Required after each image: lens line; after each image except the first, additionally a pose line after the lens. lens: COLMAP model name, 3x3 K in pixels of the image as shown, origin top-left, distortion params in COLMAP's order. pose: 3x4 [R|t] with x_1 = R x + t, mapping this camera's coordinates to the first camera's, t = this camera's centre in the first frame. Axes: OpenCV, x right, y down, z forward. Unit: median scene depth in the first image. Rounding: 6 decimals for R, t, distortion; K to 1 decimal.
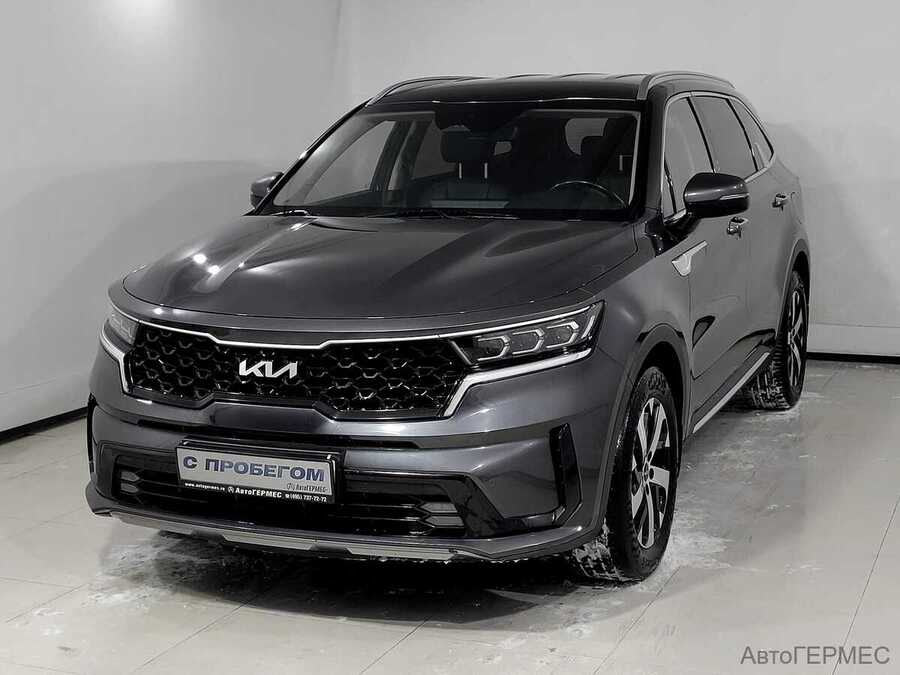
lens RADIAL K [[673.2, 0, 448.1], [0, 673.2, 346.5], [0, 0, 1]] dist [0.006917, 0.006912]
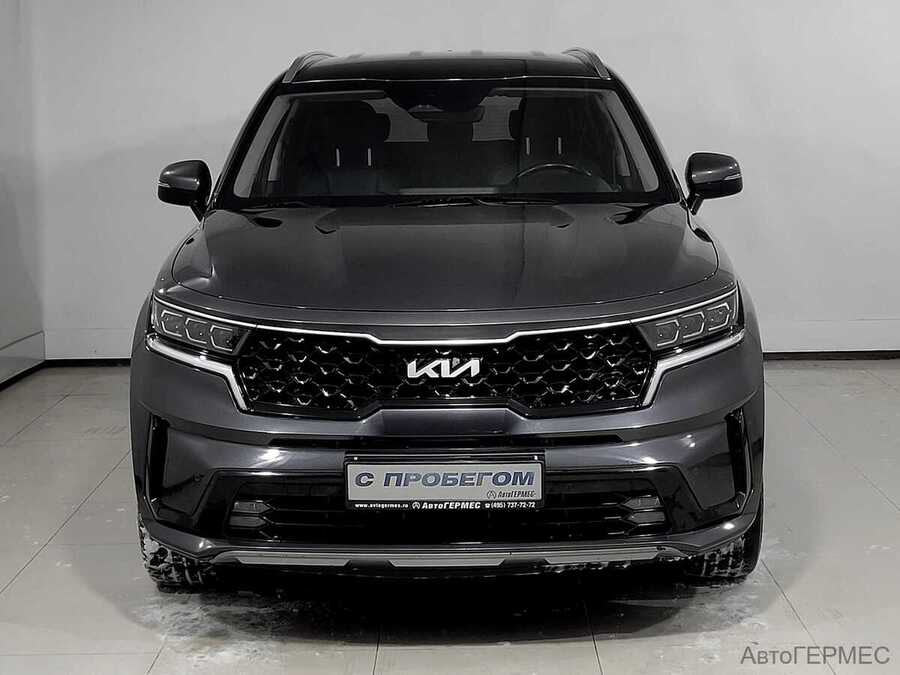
lens RADIAL K [[774.7, 0, 446.6], [0, 774.7, 332.8], [0, 0, 1]] dist [0.010259, -0.002438]
pose [[0.982236, -0.053409, 0.179887, -0.447406], [0.059370, 0.997846, -0.027918, 0.014964], [-0.178008, 0.038102, 0.983291, -0.024058]]
